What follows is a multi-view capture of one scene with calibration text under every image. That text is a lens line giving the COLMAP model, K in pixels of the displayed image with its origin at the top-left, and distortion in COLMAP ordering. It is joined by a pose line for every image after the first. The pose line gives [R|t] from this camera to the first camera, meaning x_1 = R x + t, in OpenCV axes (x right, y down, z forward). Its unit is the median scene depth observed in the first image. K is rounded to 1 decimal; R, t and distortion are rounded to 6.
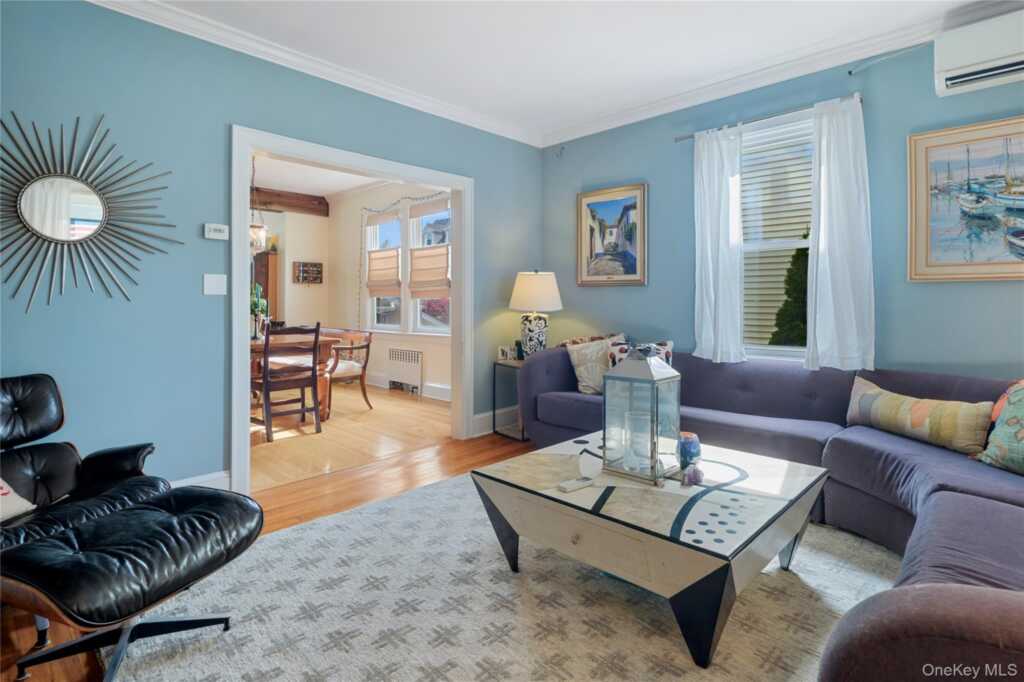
lens RADIAL K [[509.3, 0, 503.2], [0, 509.3, 296.7], [0, 0, 1]] dist [0.001776, 0.001473]
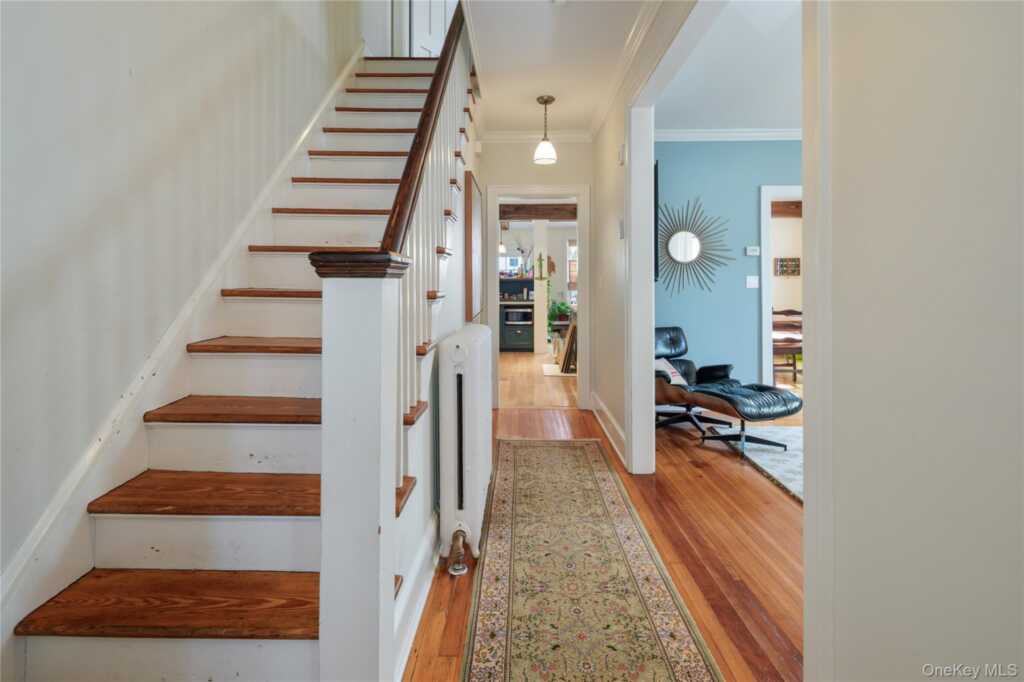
lens RADIAL K [[509.3, 0, 516.4], [0, 509.3, 289.9], [0, 0, 1]] dist [0.001776, 0.001473]
pose [[0.685733, -0.001740, -0.727851, 0.097726], [0.009067, 0.999940, 0.006152, -0.011554], [0.727797, -0.010818, 0.685708, -0.541286]]
